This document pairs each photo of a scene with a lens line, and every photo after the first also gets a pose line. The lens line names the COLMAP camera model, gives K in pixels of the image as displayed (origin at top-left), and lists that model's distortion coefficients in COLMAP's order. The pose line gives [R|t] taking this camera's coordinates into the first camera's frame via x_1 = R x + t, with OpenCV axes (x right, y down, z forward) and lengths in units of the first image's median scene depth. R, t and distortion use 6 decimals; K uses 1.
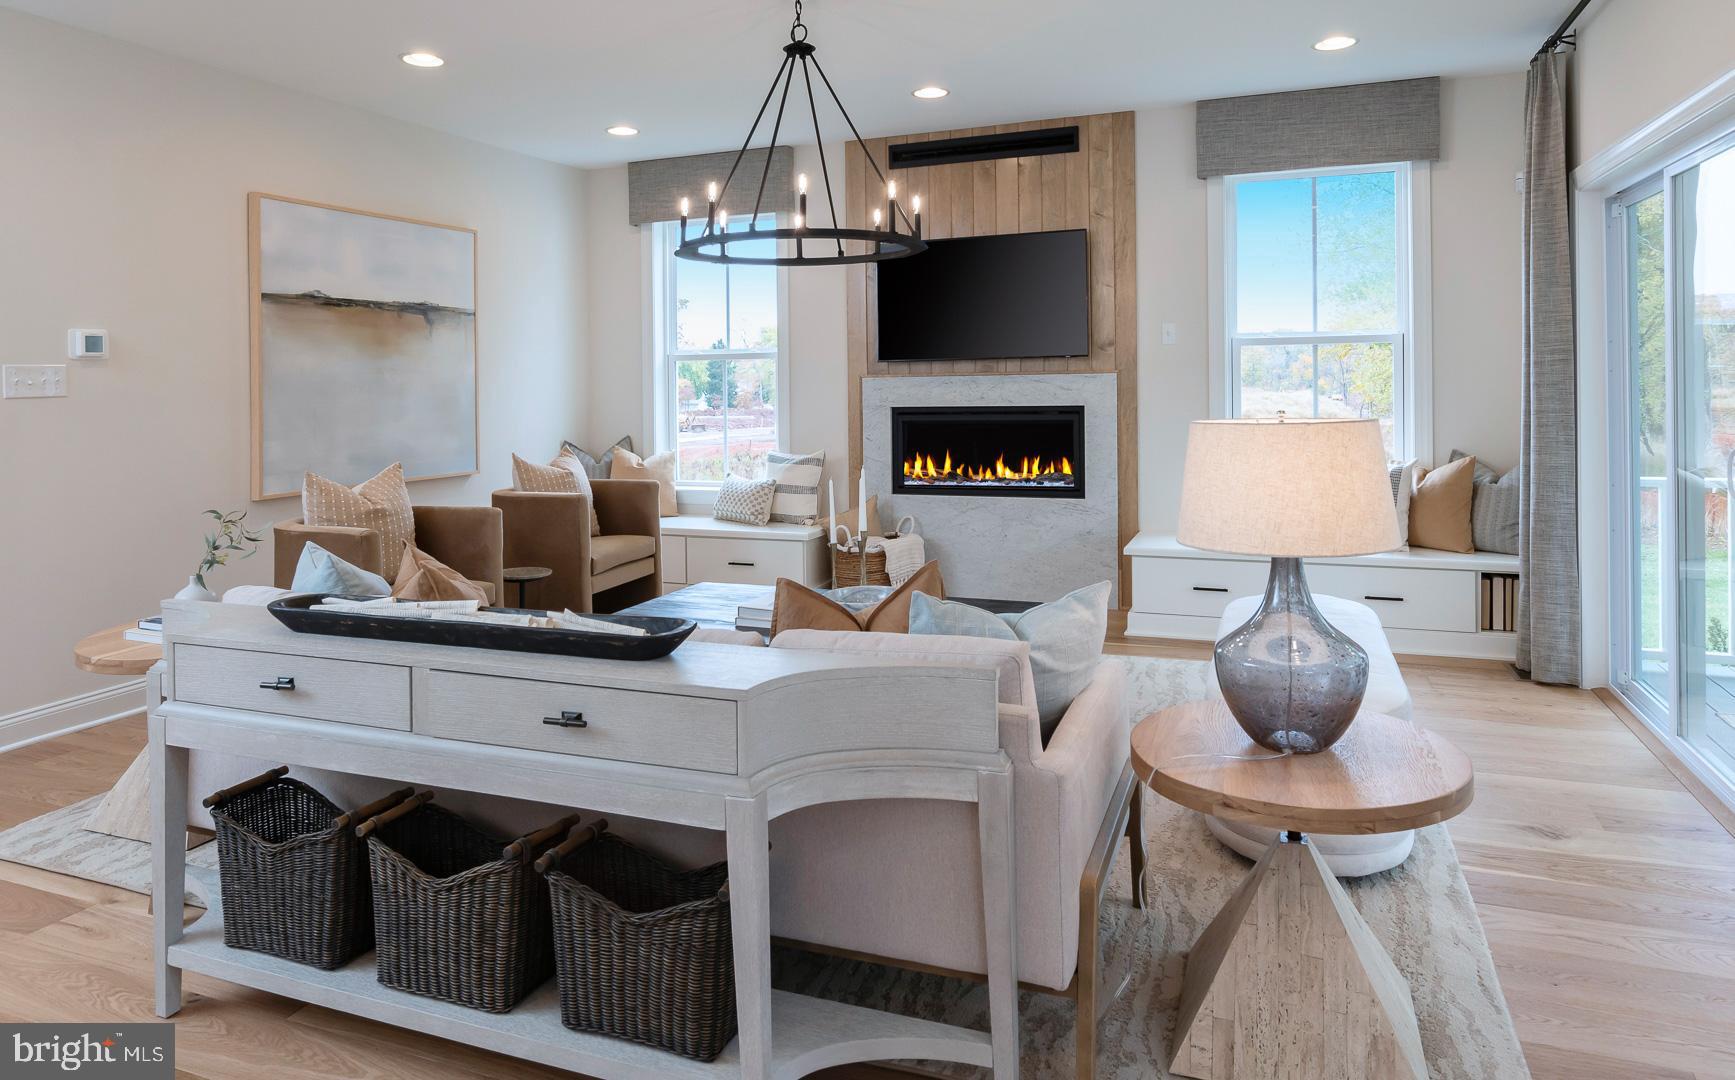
lens RADIAL K [[1117.6, 0, 796.1], [0, 1117.6, 433.6], [0, 0, 1]] dist [-0.001924, -0.000469]
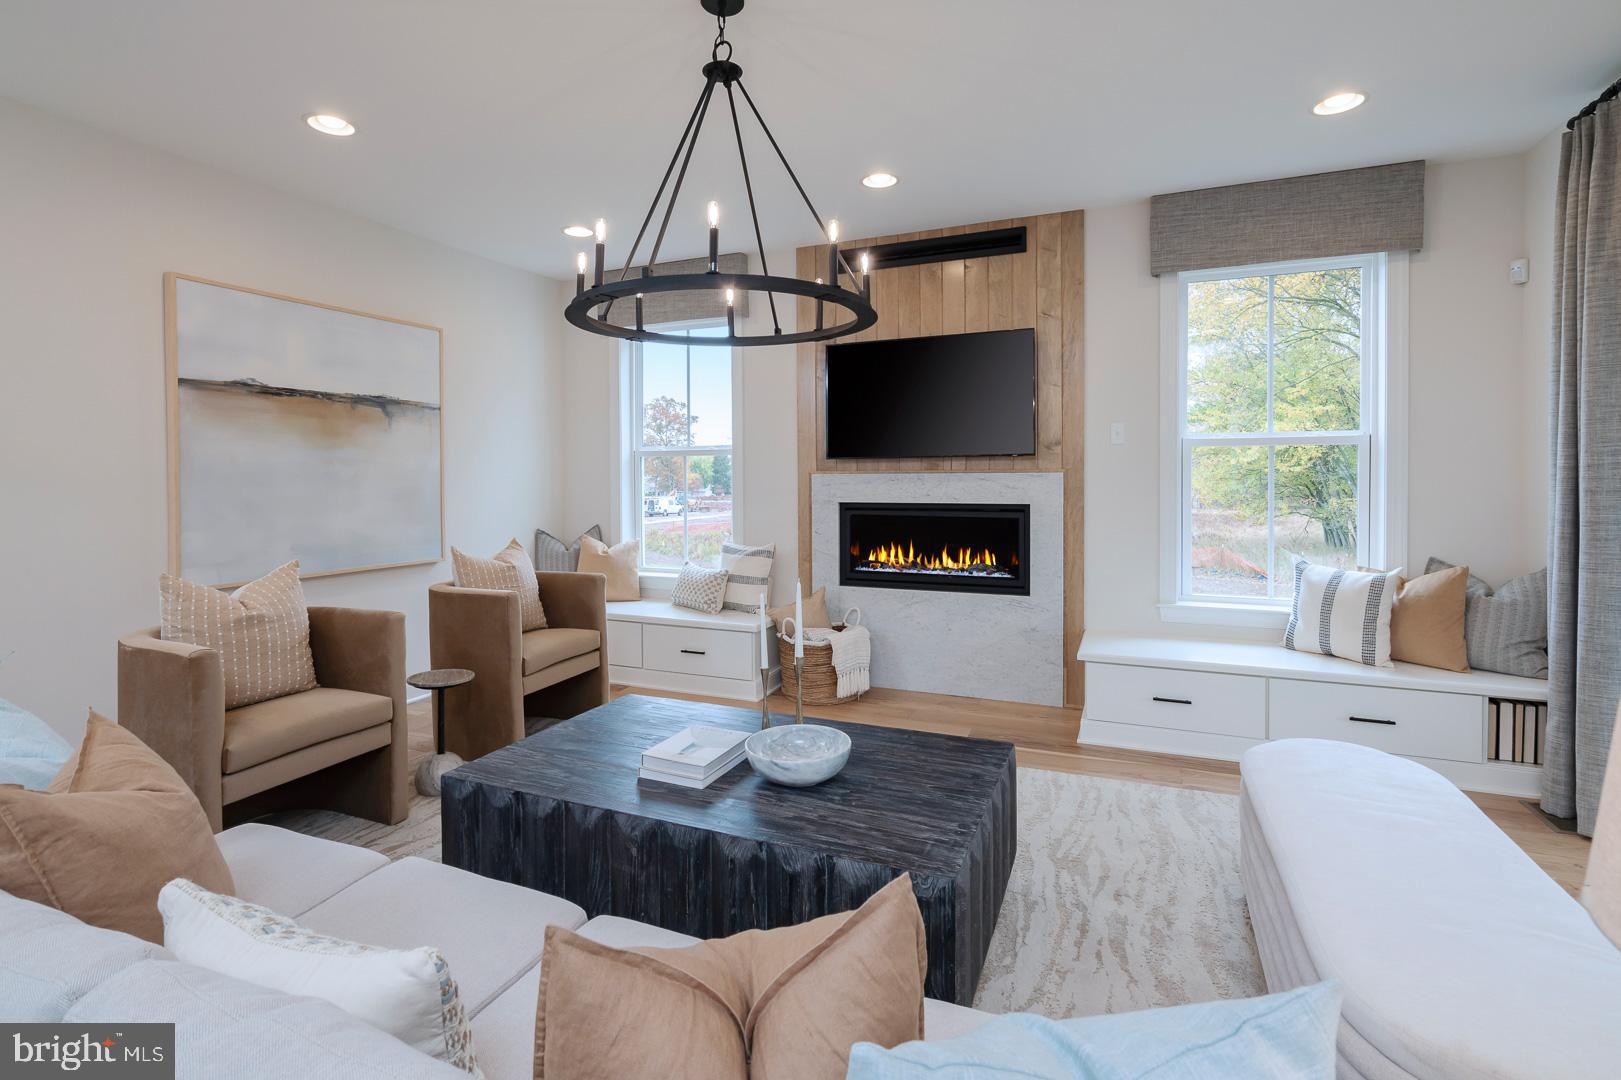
lens RADIAL K [[797.1, 0, 761.3], [0, 797.1, 466.8], [0, 0, 1]] dist [-0.001708, -0.000091]
pose [[0.999734, 0.011682, -0.019889, 0.030689], [-0.012823, 0.998219, -0.058255, -0.014377], [0.019173, 0.058494, 0.998104, 0.288198]]
